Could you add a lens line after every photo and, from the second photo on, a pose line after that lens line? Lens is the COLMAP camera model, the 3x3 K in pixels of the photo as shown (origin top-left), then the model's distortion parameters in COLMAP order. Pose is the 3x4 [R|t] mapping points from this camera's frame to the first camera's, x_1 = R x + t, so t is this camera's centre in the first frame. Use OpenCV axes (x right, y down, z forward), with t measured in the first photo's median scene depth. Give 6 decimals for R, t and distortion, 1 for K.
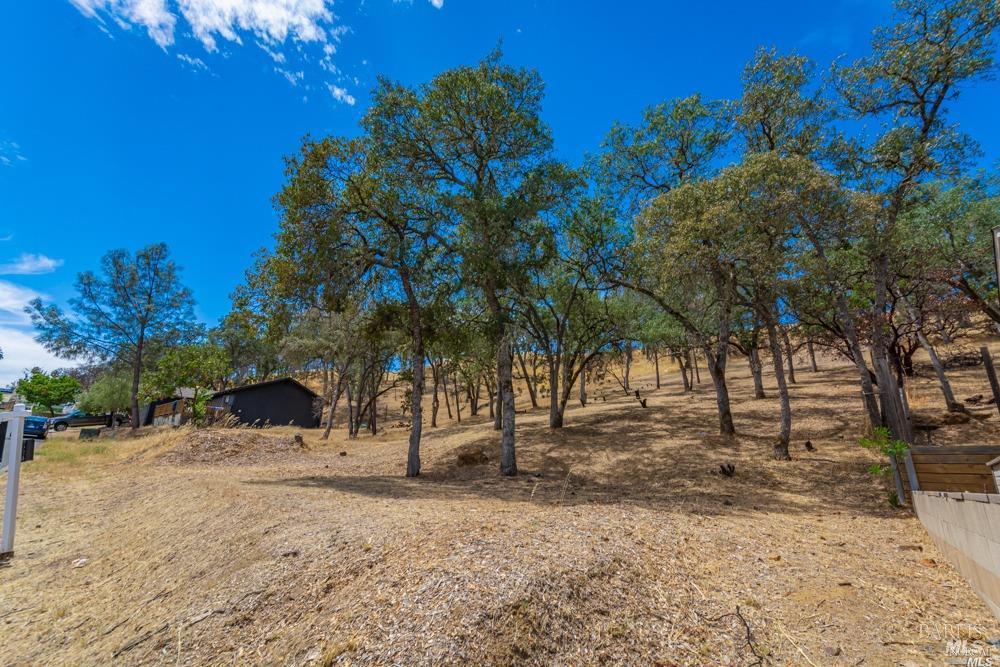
lens RADIAL K [[446.8, 0, 500.0], [0, 446.8, 333.5], [0, 0, 1]] dist [0.000565, 0.000096]
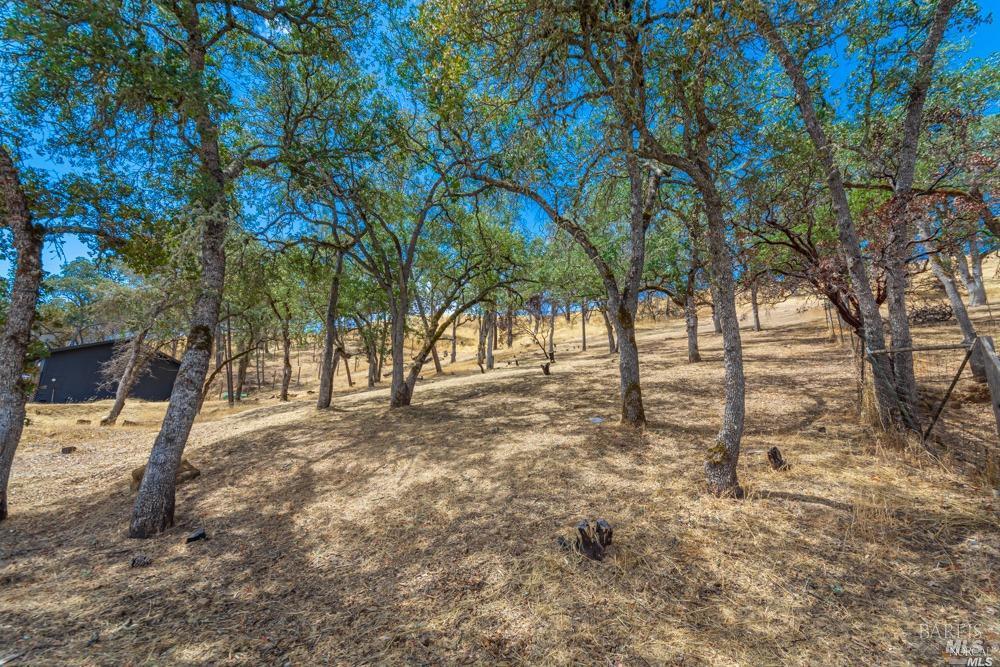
lens RADIAL K [[446.8, 0, 500.0], [0, 446.8, 333.5], [0, 0, 1]] dist [0.000565, 0.000096]
pose [[0.994381, 0.003387, 0.105809, 0.220663], [-0.011715, 0.996870, 0.078185, 0.052941], [-0.105213, -0.078986, 0.991308, 0.362469]]
